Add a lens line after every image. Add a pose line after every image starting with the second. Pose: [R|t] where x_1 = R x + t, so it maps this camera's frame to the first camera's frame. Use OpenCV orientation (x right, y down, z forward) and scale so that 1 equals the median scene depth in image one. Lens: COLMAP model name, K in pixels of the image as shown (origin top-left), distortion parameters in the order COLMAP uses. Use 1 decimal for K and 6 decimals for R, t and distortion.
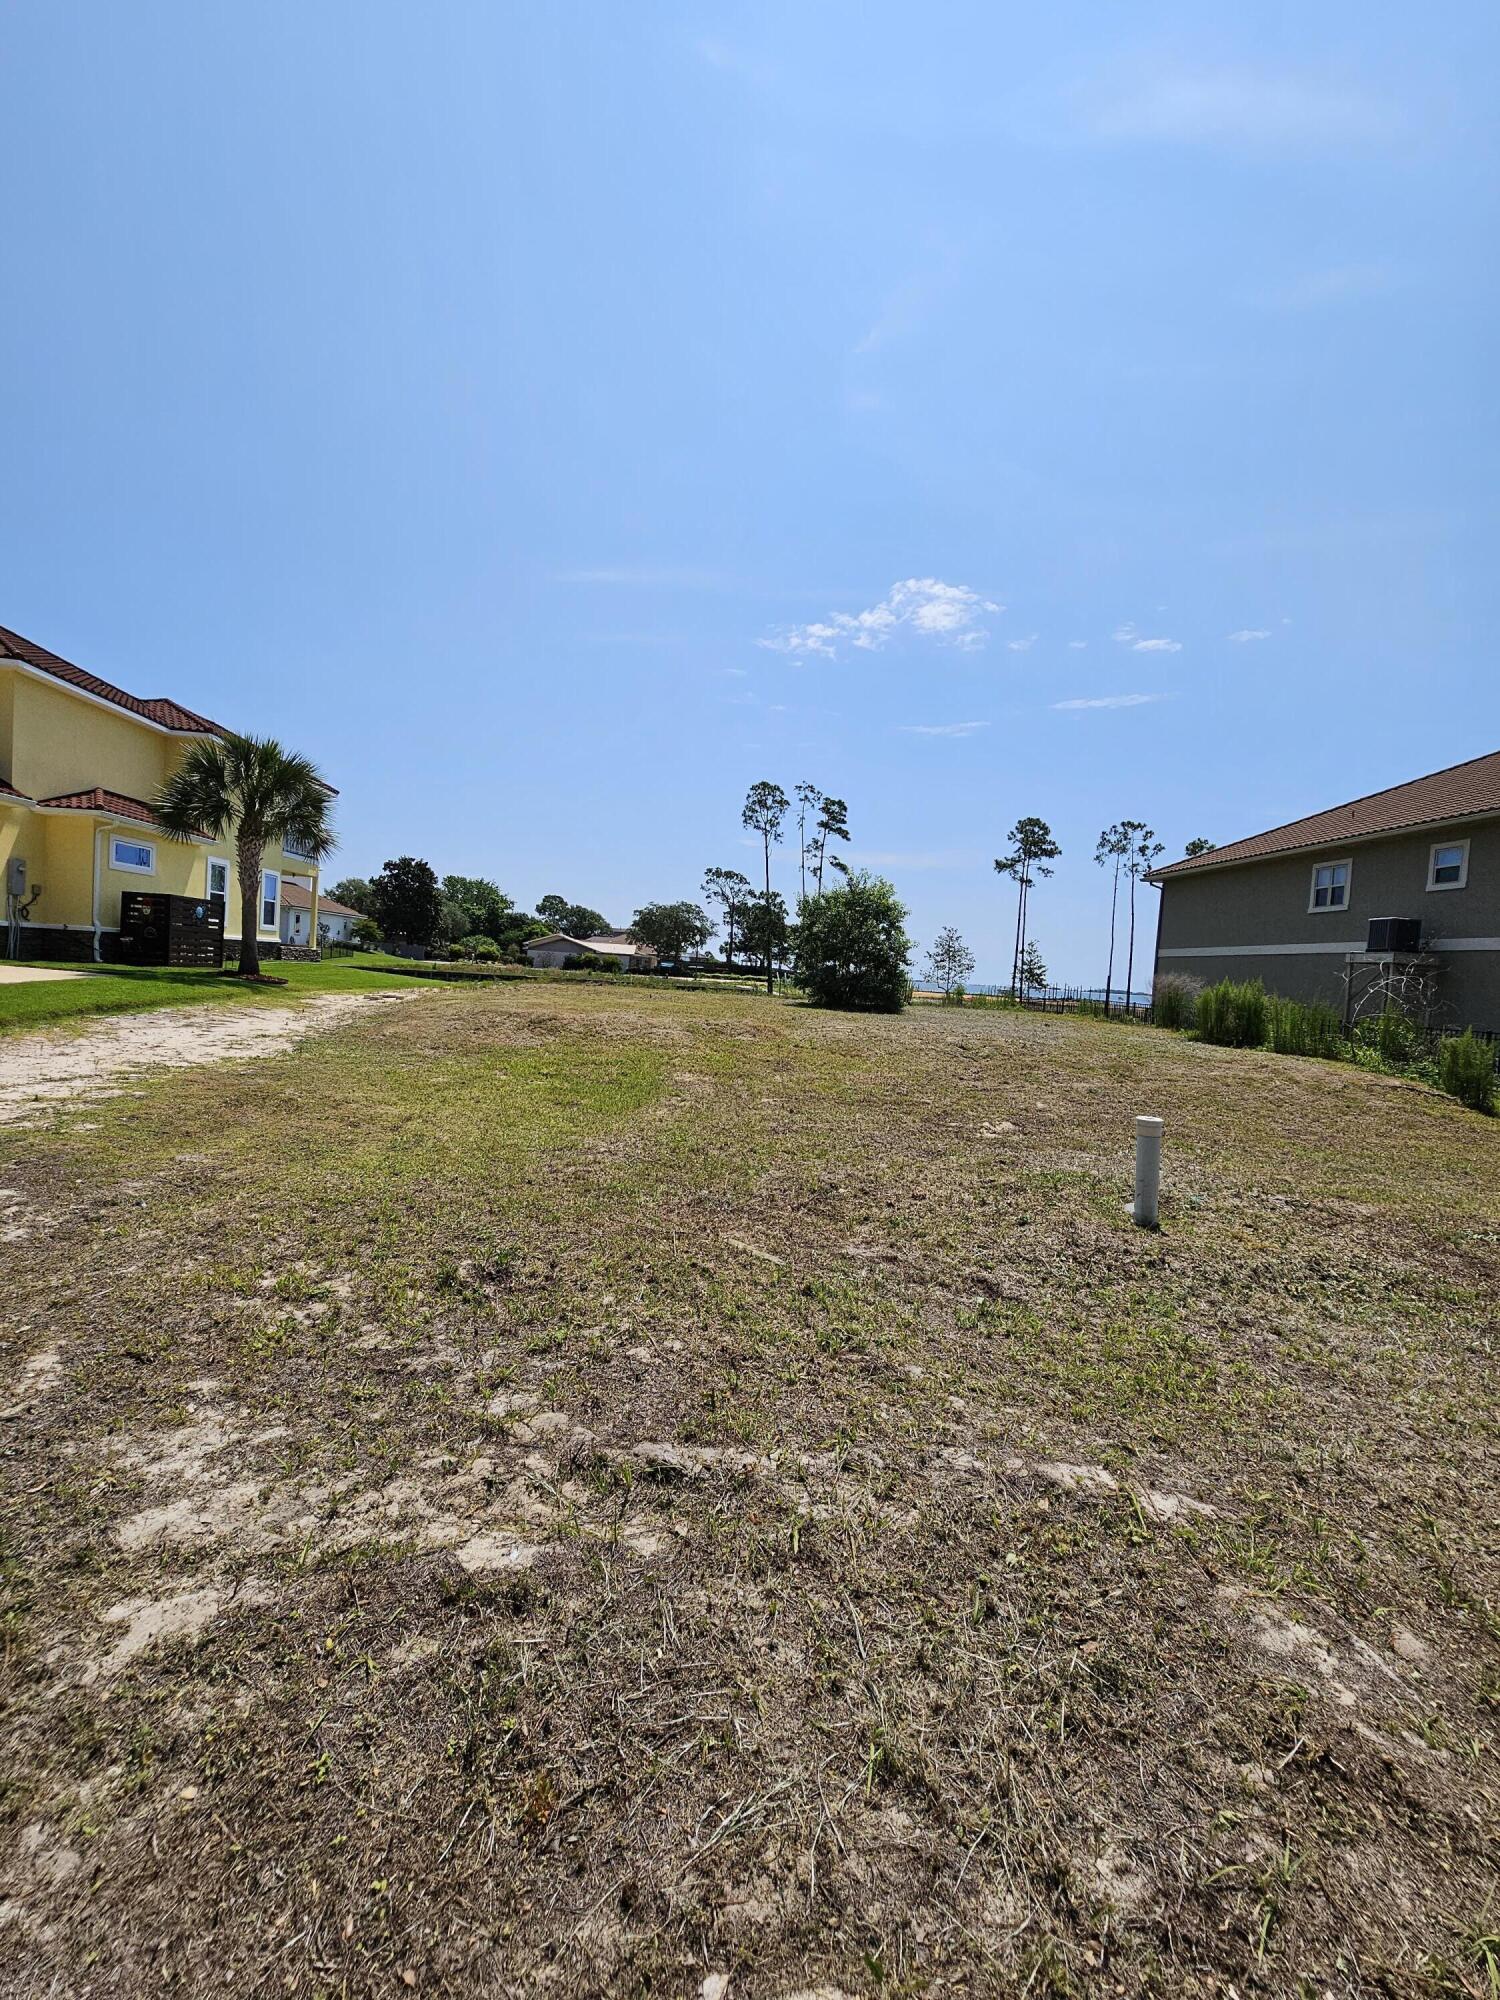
lens RADIAL K [[814.7, 0, 744.9], [0, 814.7, 992.2], [0, 0, 1]] dist [0.001841, 0.000004]
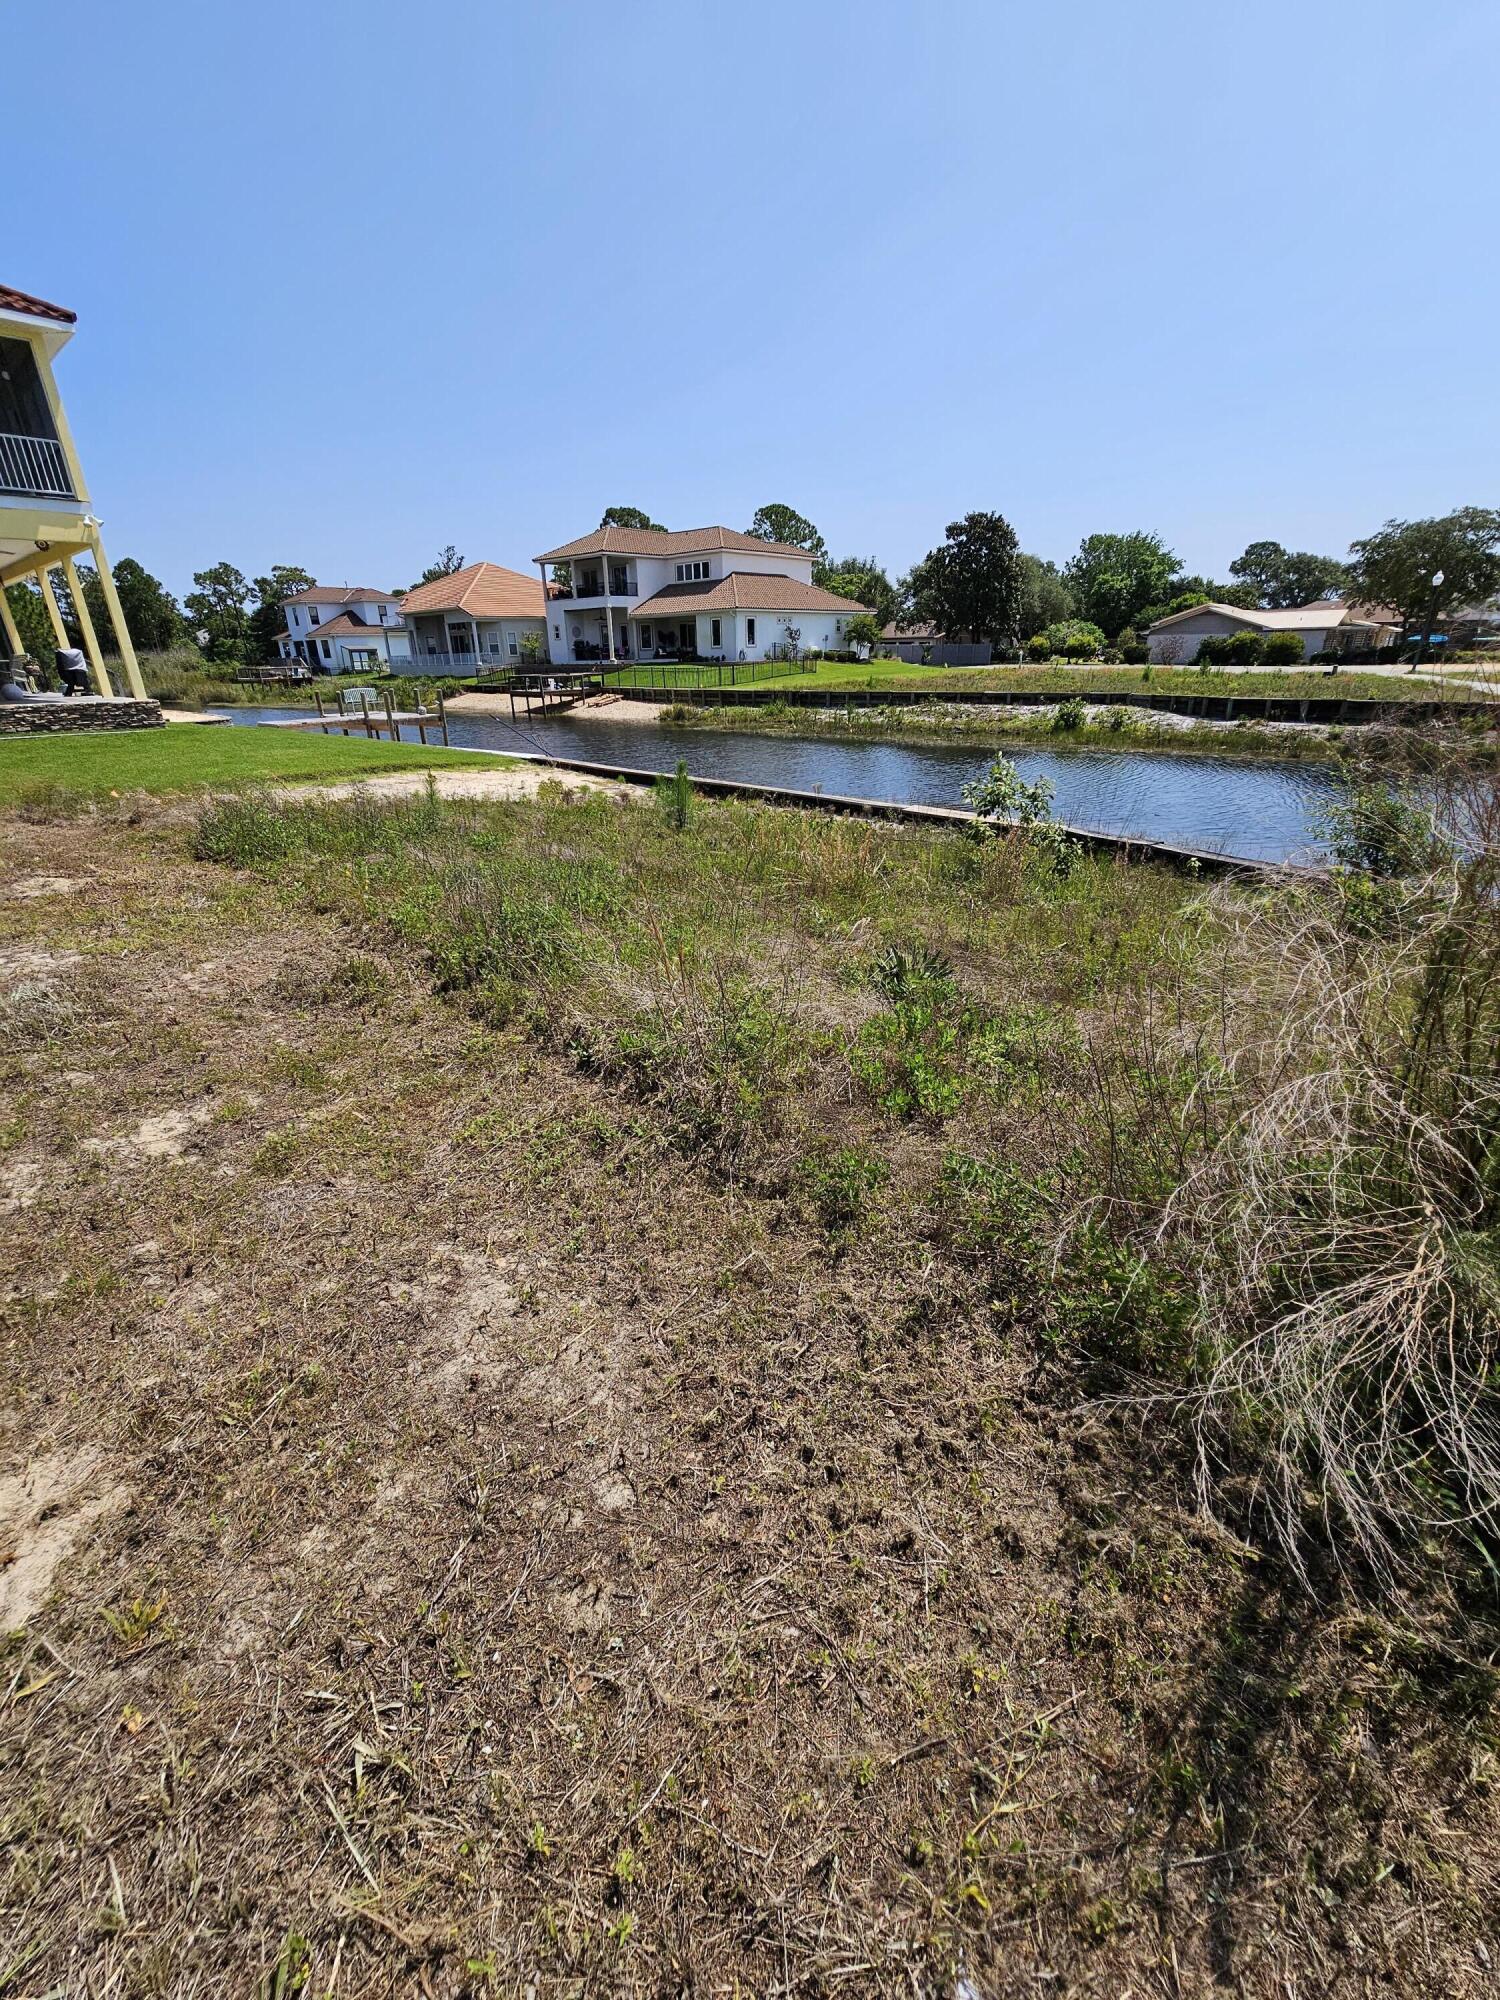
lens RADIAL K [[814.7, 0, 744.9], [0, 814.7, 992.2], [0, 0, 1]] dist [0.001841, 0.000004]
pose [[0.696808, 0.208175, -0.686383, 0.051456], [0.043209, 0.943034, 0.329880, -0.019739], [0.715955, -0.259520, 0.648118, 0.466433]]
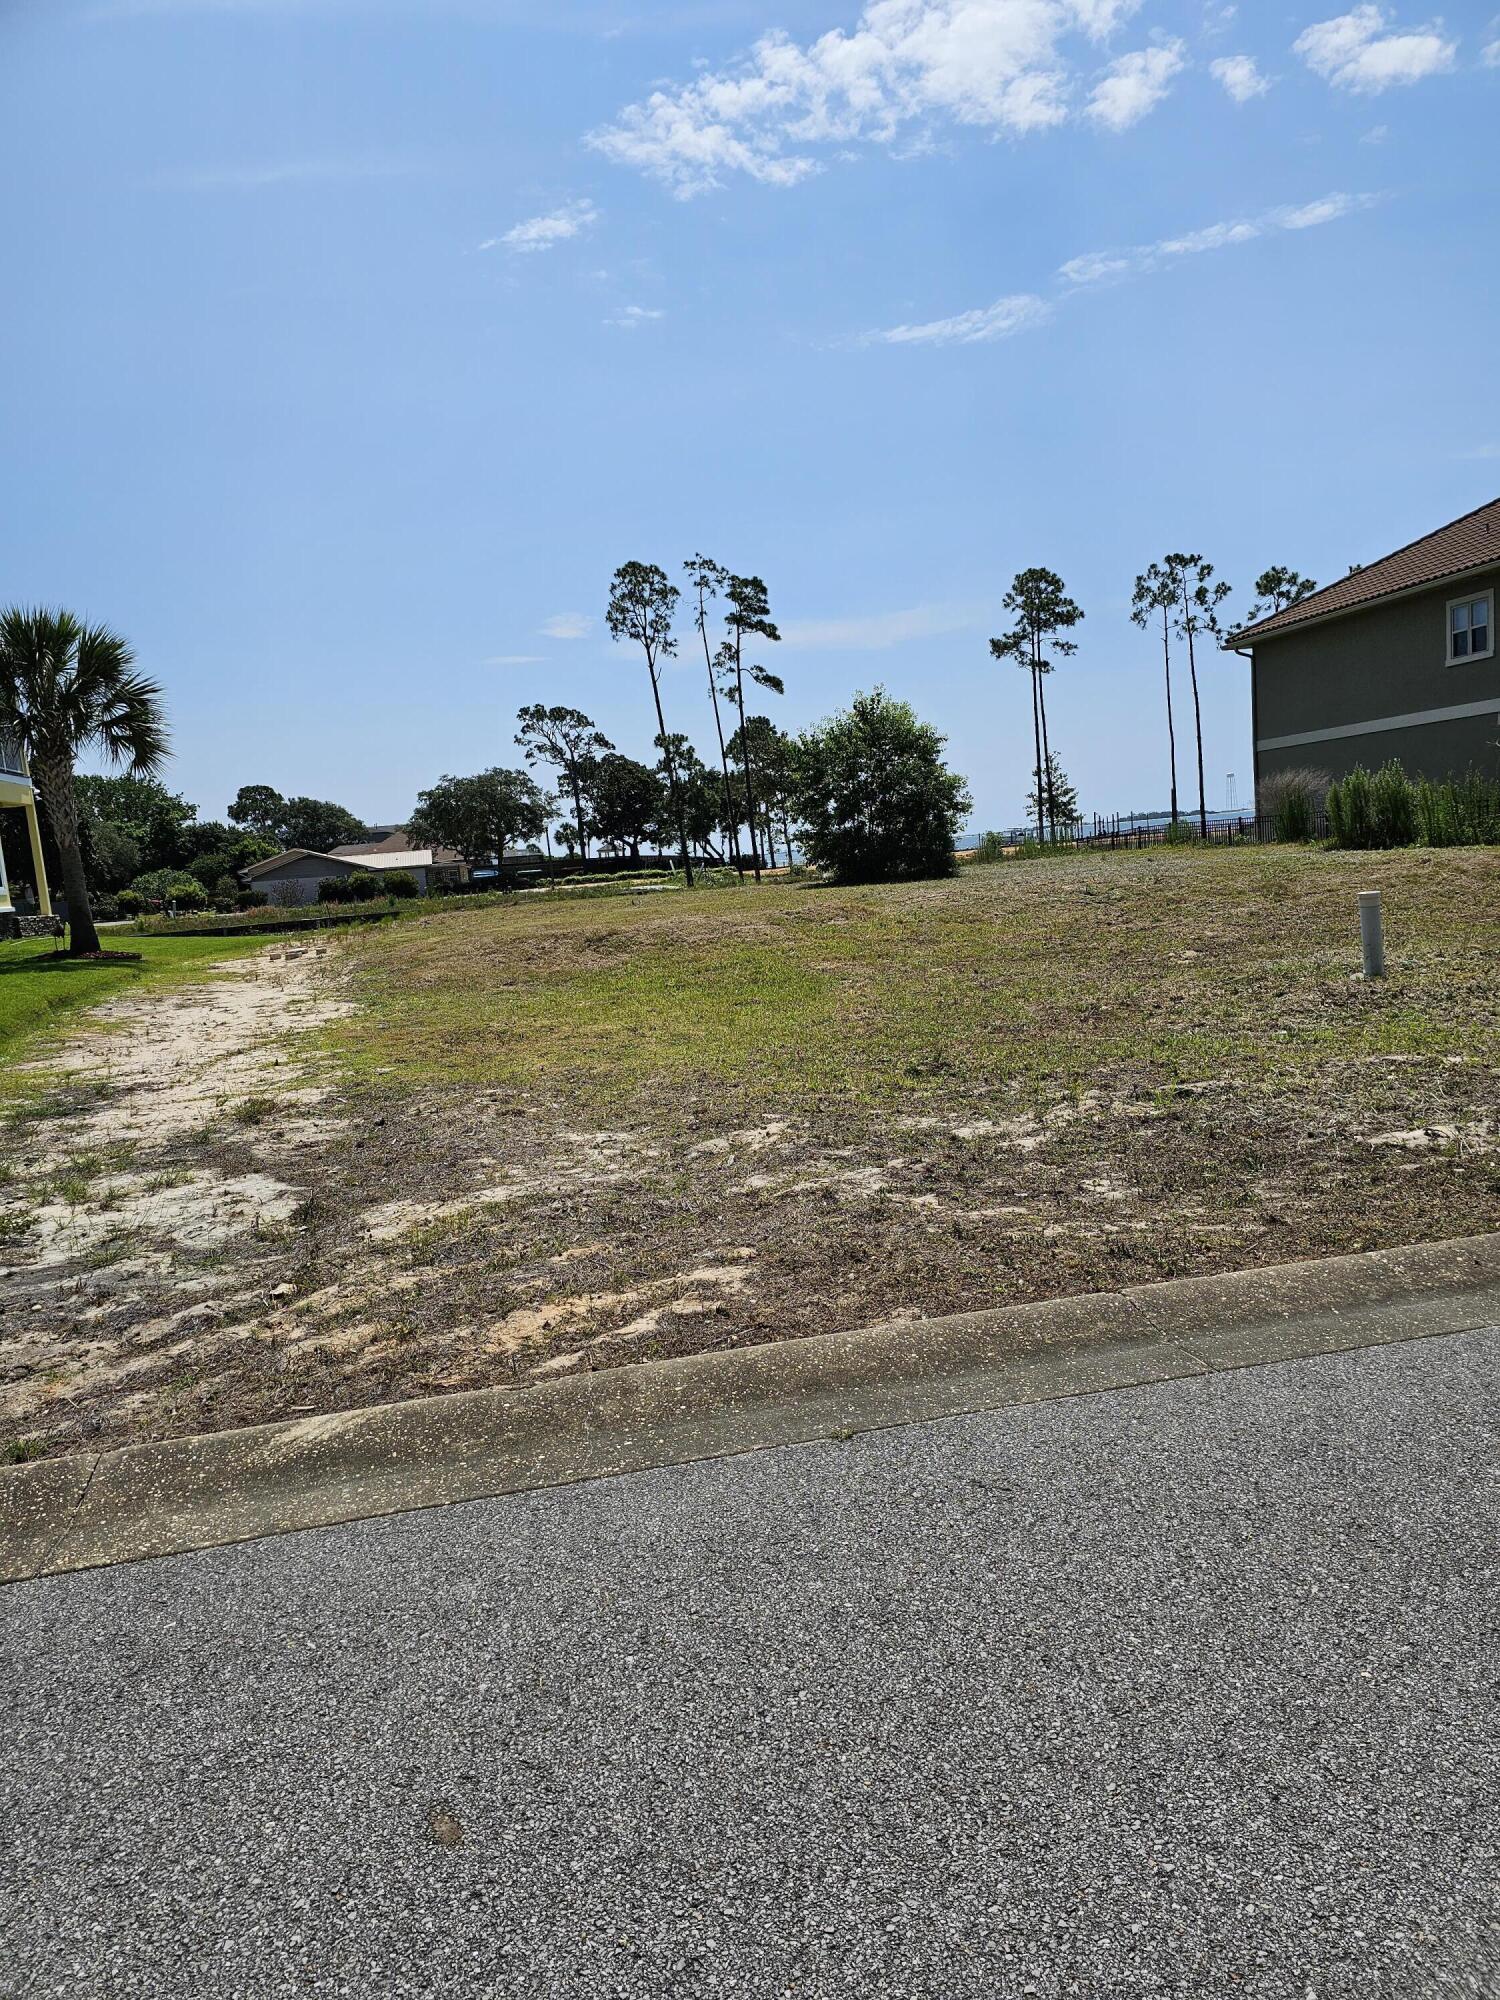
lens RADIAL K [[1316.2, 0, 770.7], [0, 1316.2, 1010.2], [0, 0, 1]] dist [0.091420, -0.107398]
pose [[0.979022, -0.160688, 0.125277, -0.054325], [0.148672, 0.983813, 0.100048, 0.000111], [-0.139326, -0.079324, 0.987064, -0.069920]]
